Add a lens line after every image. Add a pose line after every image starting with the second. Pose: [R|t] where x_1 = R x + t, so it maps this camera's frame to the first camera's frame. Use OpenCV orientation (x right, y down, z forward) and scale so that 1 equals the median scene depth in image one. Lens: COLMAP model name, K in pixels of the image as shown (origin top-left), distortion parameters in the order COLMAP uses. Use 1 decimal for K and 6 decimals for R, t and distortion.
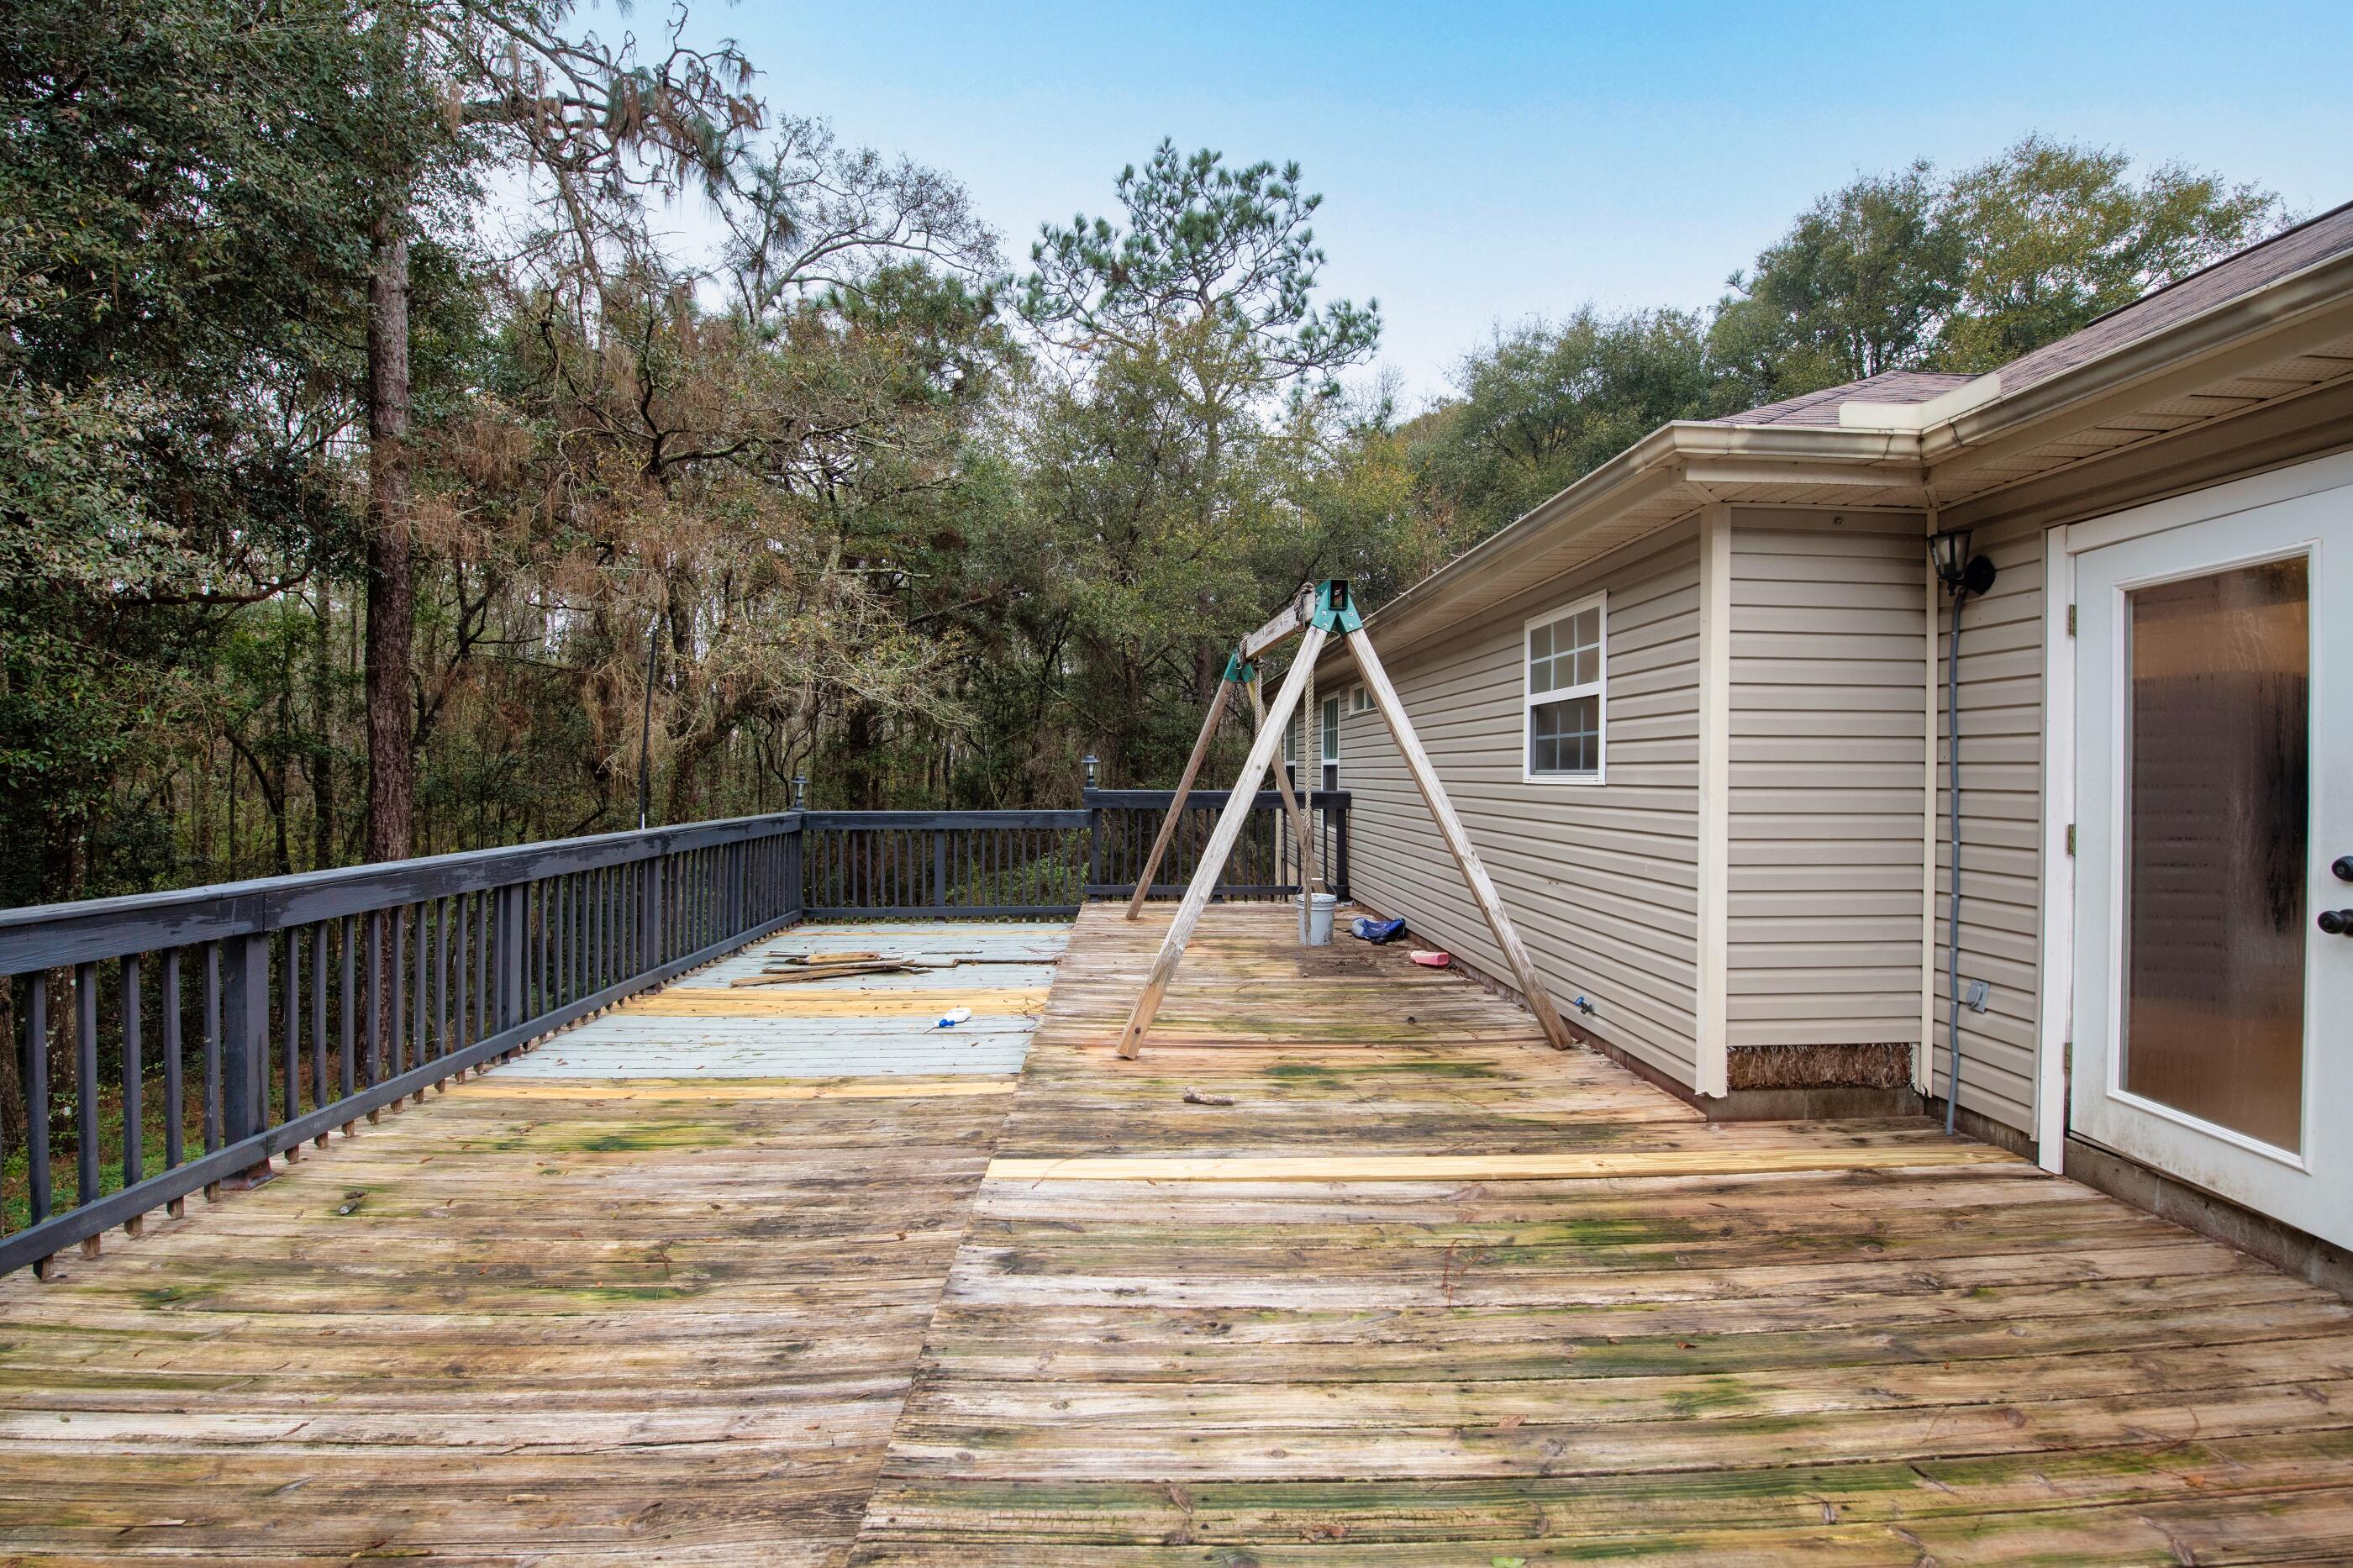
lens RADIAL K [[951.9, 0, 1172.7], [0, 951.9, 769.0], [0, 0, 1]] dist [-0.013647, -0.001230]
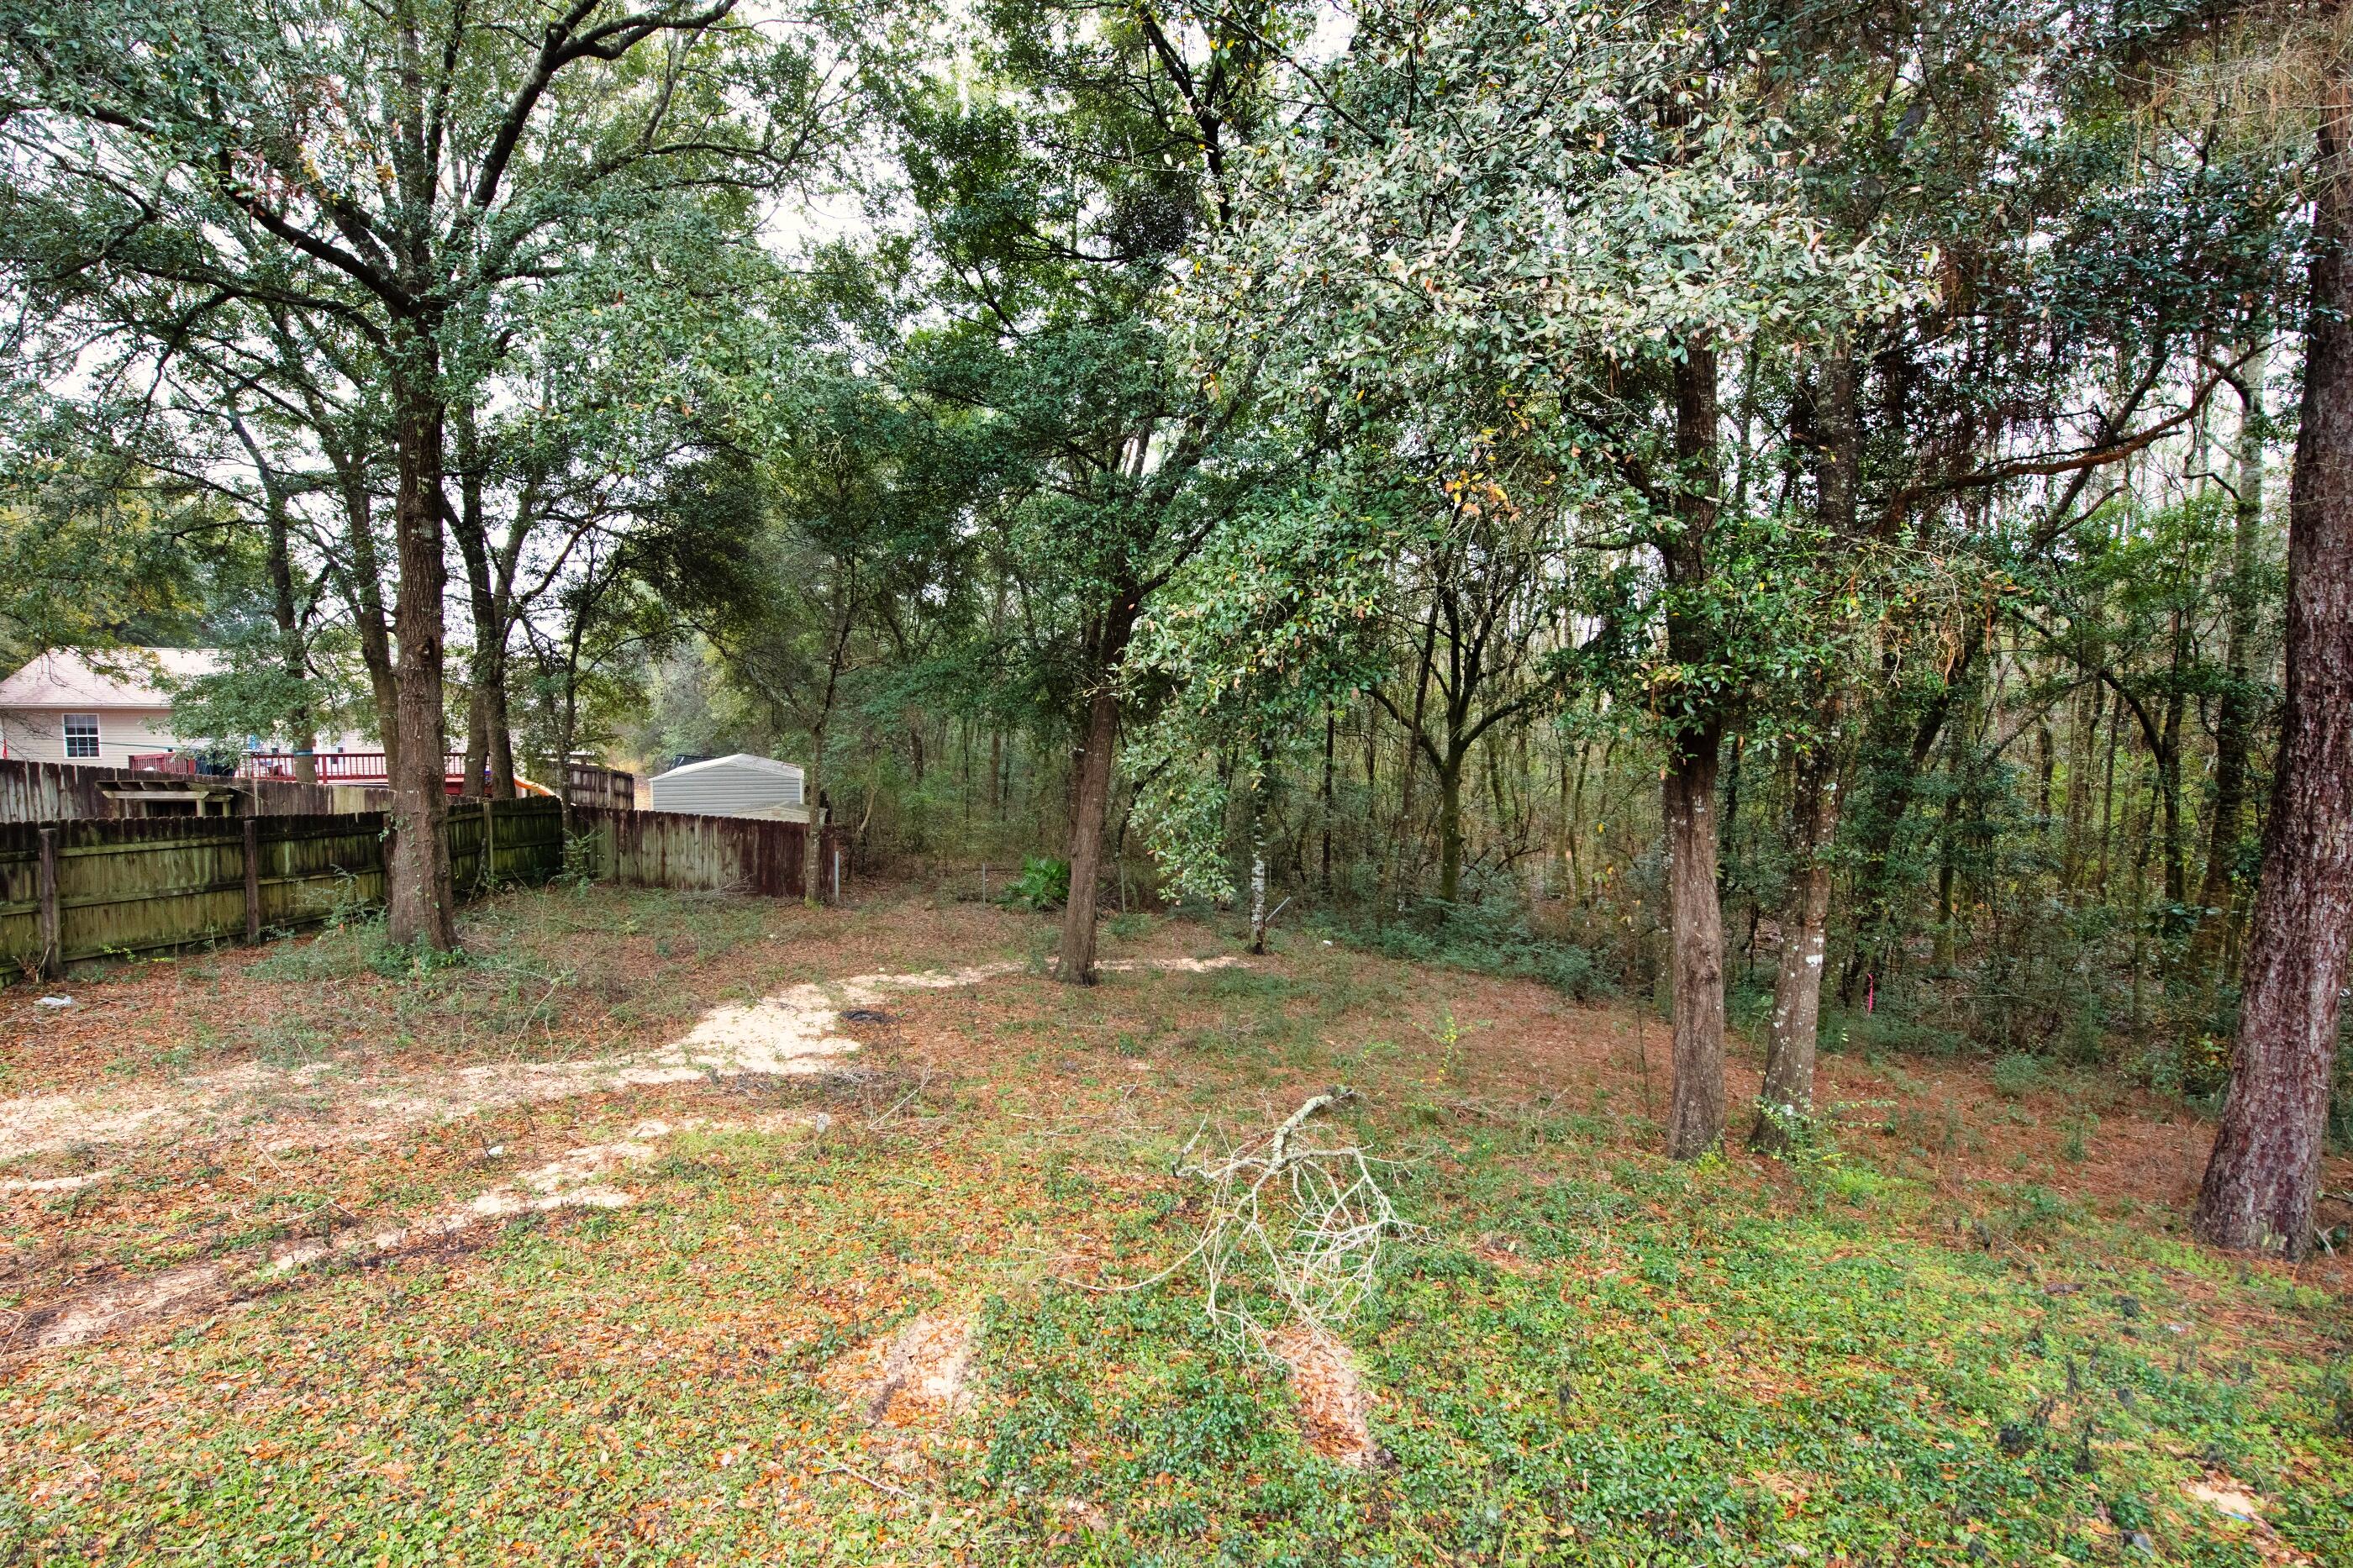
lens RADIAL K [[919.2, 0, 1173.4], [0, 919.2, 785.2], [0, 0, 1]] dist [0.000718, 0.000040]
pose [[-0.035571, 0.064061, -0.997312, -0.293188], [-0.002589, 0.997934, 0.064193, 0.019416], [0.999364, 0.004865, -0.035332, 0.374614]]
